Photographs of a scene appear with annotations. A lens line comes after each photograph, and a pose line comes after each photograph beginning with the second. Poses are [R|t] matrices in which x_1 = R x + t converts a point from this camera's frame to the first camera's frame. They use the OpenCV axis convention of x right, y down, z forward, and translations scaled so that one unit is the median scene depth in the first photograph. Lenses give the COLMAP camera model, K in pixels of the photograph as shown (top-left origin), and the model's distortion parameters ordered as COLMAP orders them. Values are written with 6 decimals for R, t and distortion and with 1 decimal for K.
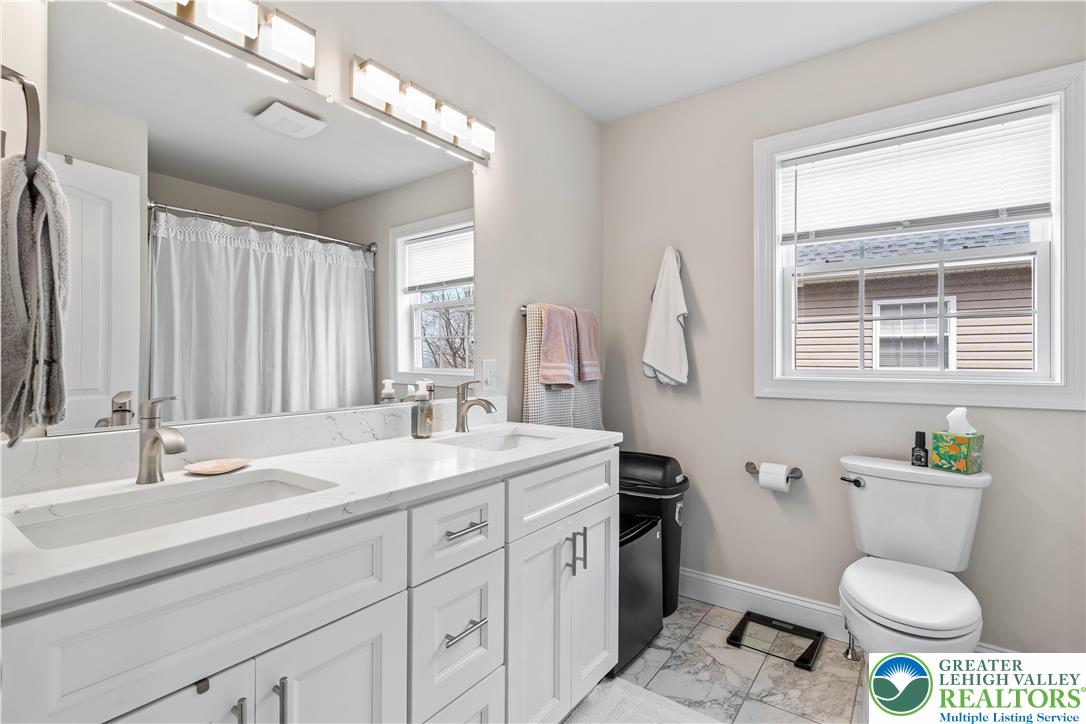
lens RADIAL K [[515.8, 0, 538.6], [0, 515.8, 360.1], [0, 0, 1]] dist [0.000139, -0.002069]
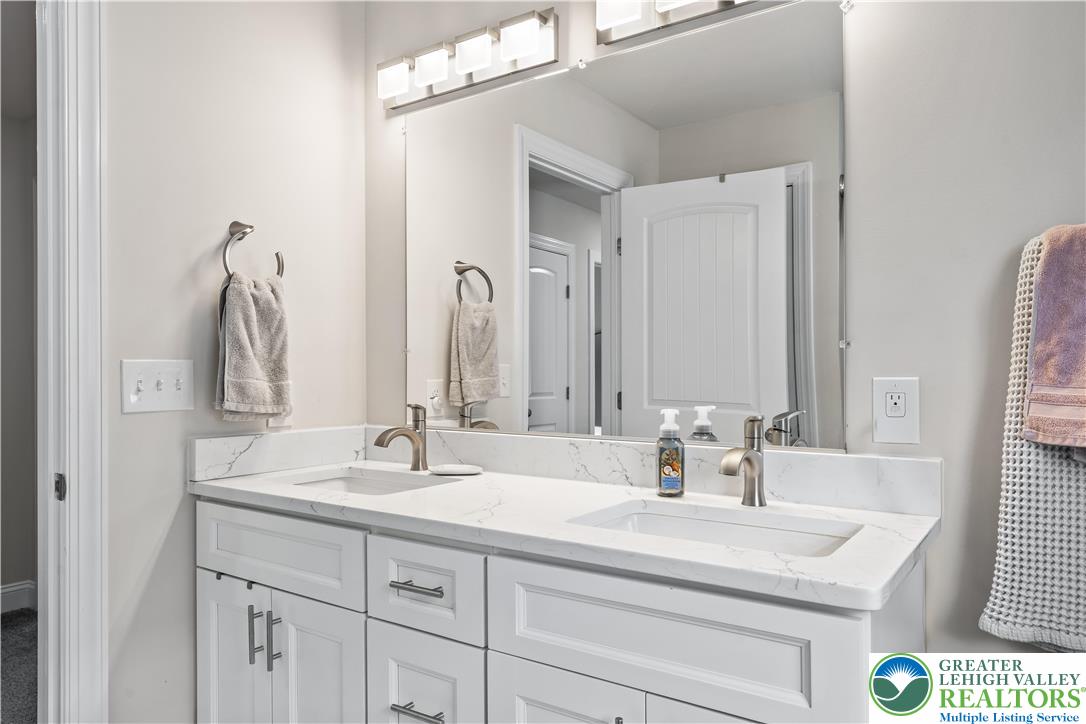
lens RADIAL K [[767.6, 0, 541.2], [0, 767.6, 362.5], [0, 0, 1]] dist [-0.009618, -0.004240]
pose [[-0.000722, -0.005334, -0.999986, 0.563321], [0.002938, 0.999981, -0.005336, -0.010676], [0.999995, -0.002942, -0.000706, 0.629333]]
